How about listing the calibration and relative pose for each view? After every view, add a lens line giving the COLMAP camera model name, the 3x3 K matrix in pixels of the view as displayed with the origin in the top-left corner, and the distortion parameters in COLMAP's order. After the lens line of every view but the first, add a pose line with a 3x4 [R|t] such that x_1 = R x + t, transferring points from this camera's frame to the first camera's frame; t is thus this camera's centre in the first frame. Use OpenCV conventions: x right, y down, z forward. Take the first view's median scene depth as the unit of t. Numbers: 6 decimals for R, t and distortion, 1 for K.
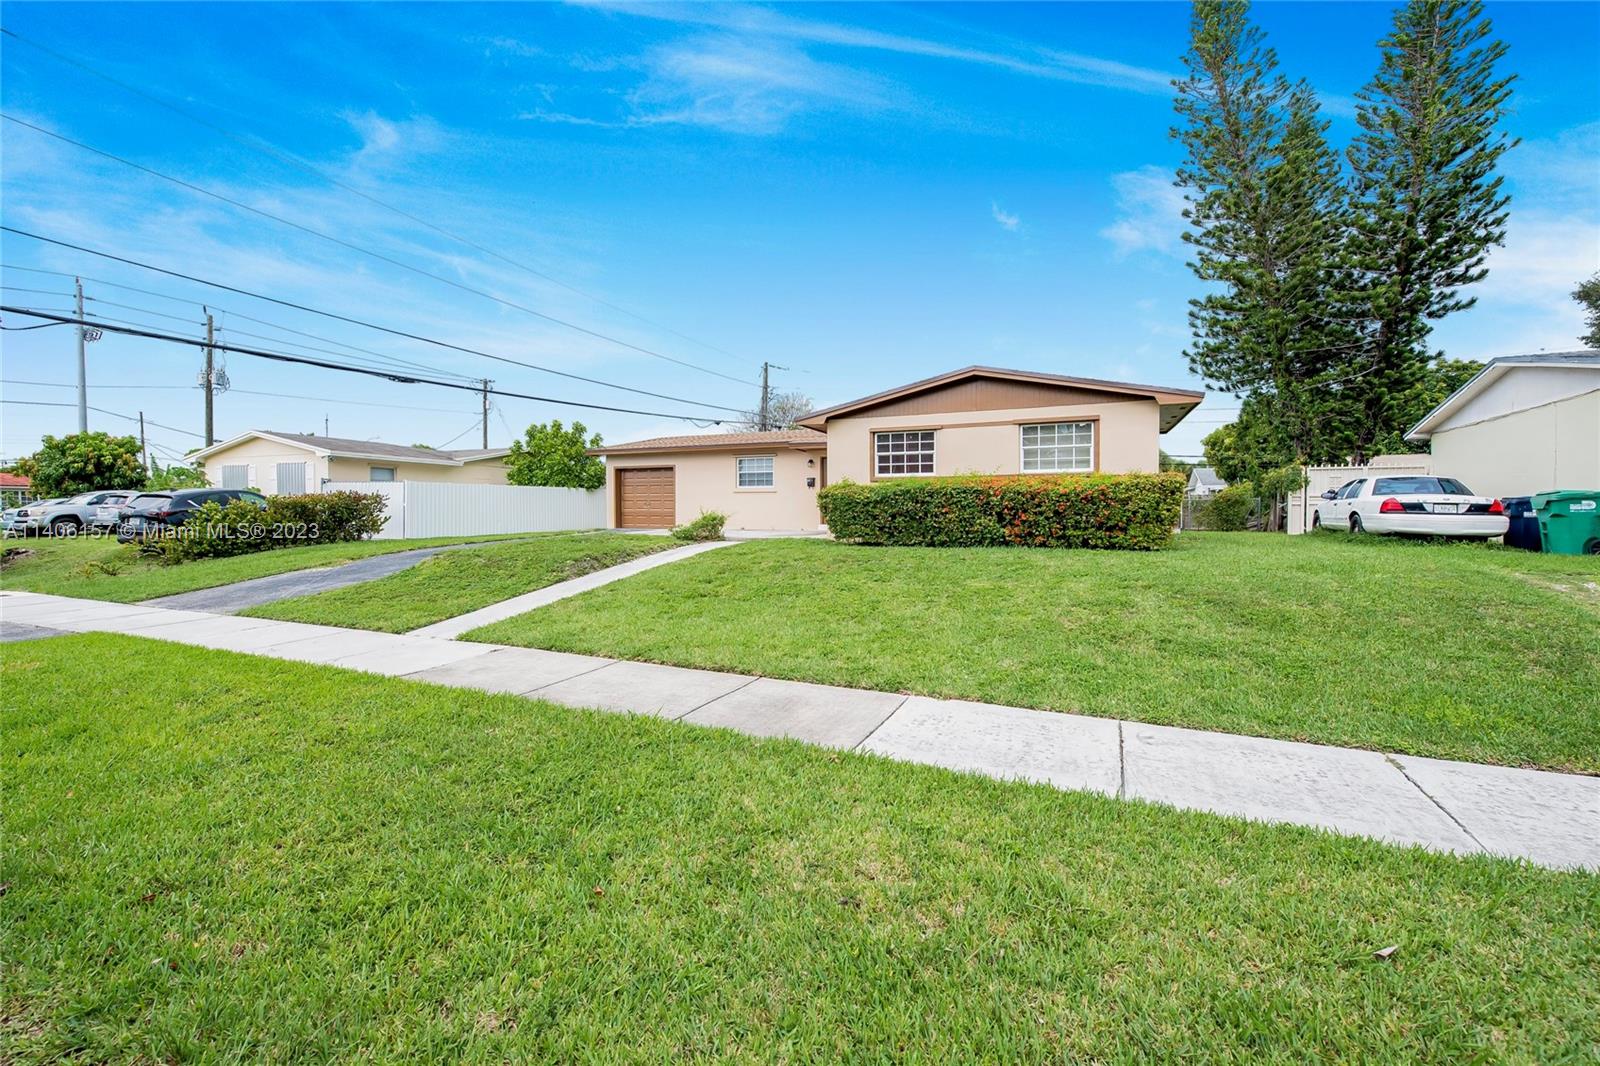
lens RADIAL K [[637.0, 0, 808.8], [0, 637.0, 519.6], [0, 0, 1]] dist [0.000881, 0.000075]
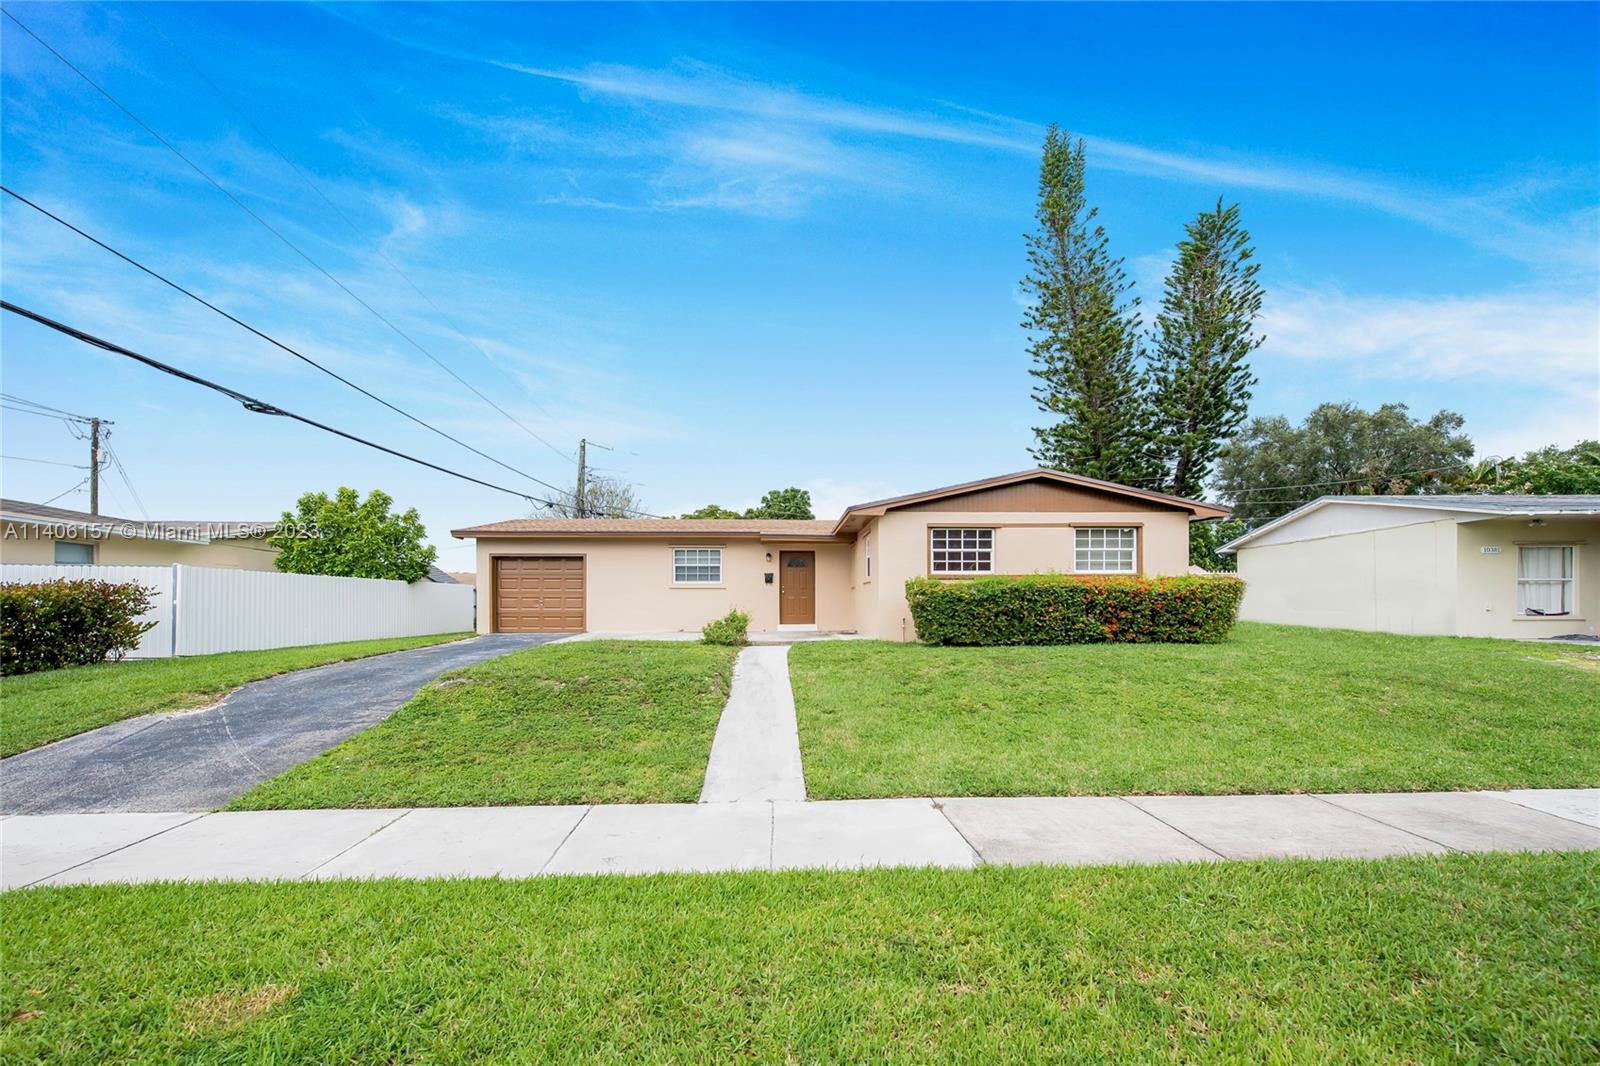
lens RADIAL K [[653.0, 0, 806.6], [0, 653.0, 604.8], [0, 0, 1]] dist [-0.001089, -0.000226]
pose [[0.903188, -0.000462, 0.429245, -0.574988], [0.009285, 0.999786, -0.018461, -0.005801], [-0.429145, 0.020659, 0.902999, 0.239514]]
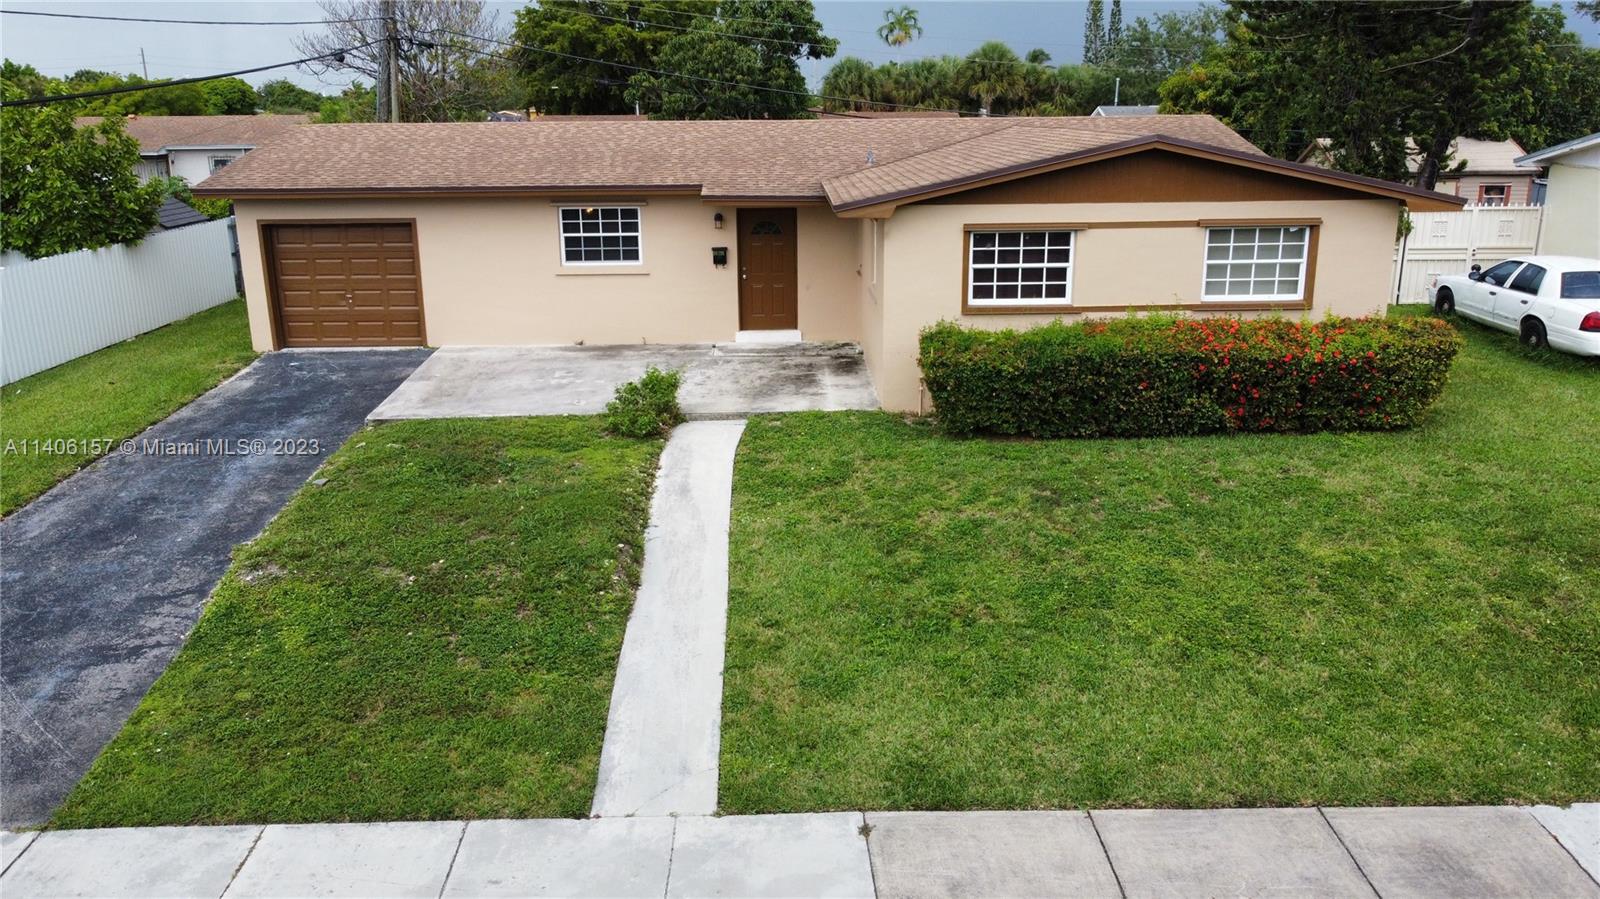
lens RADIAL K [[1216.5, 0, 797.5], [0, 1216.5, 430.9], [0, 0, 1]] dist [-0.010111, 0.007337]
pose [[0.914856, -0.115151, 0.387013, -0.588850], [0.016579, 0.968378, 0.248938, -0.284113], [-0.403440, -0.221326, 0.887835, 0.038533]]
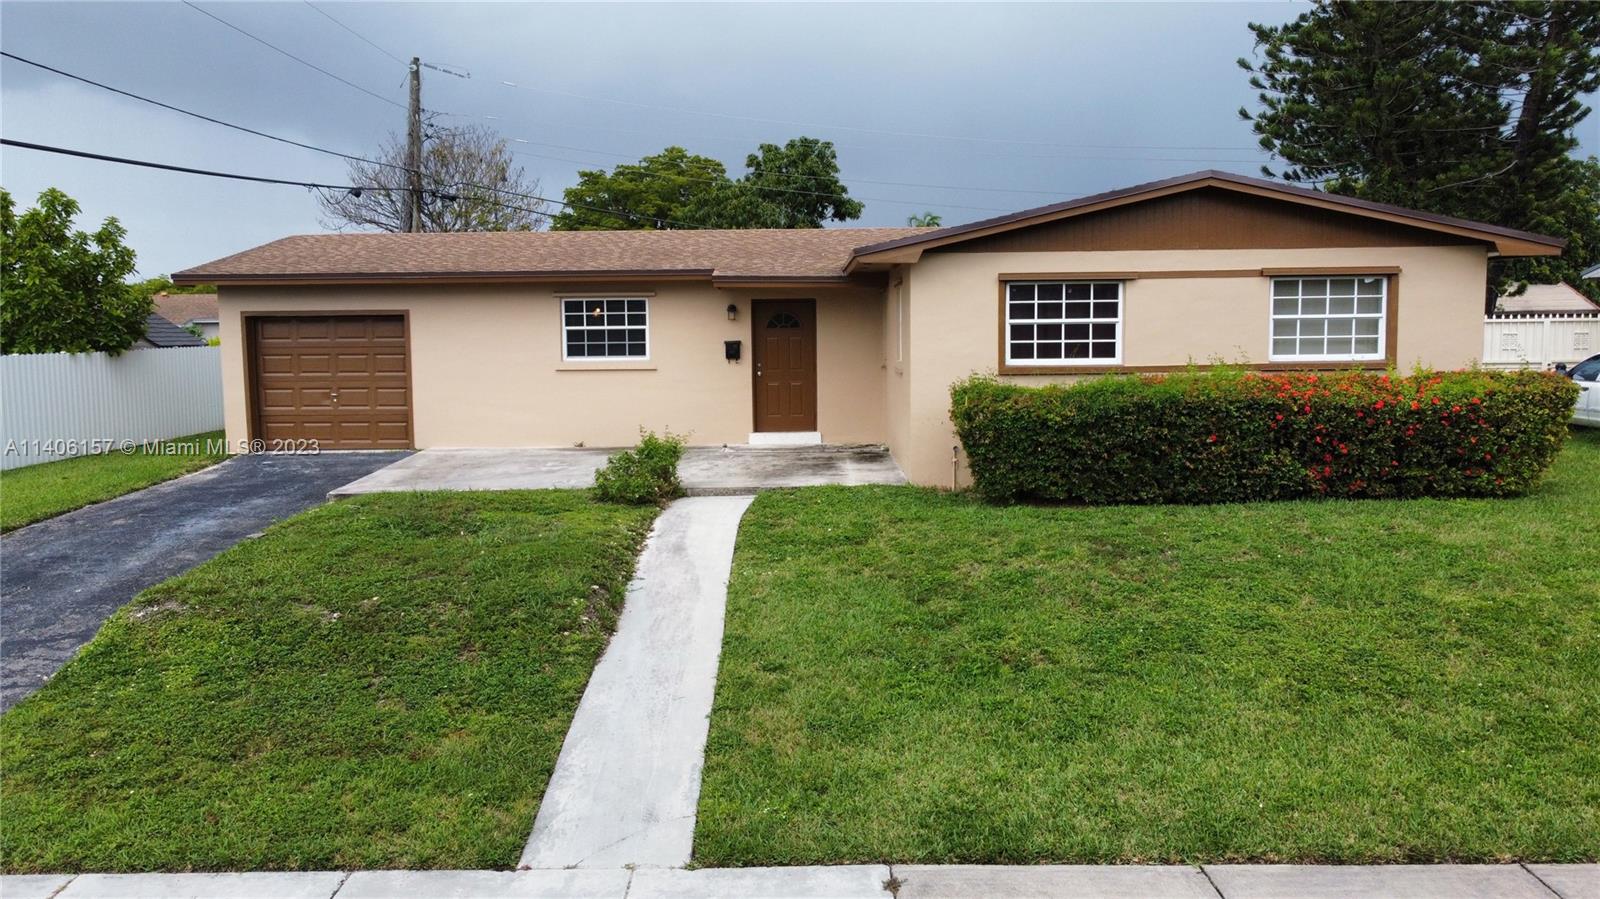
lens RADIAL K [[1216.5, 0, 797.5], [0, 1216.5, 430.9], [0, 0, 1]] dist [-0.010111, 0.007337]
pose [[0.923916, -0.044312, 0.380021, -0.526743], [0.017697, 0.997157, 0.073246, -0.106988], [-0.382186, -0.060948, 0.922073, 0.158154]]
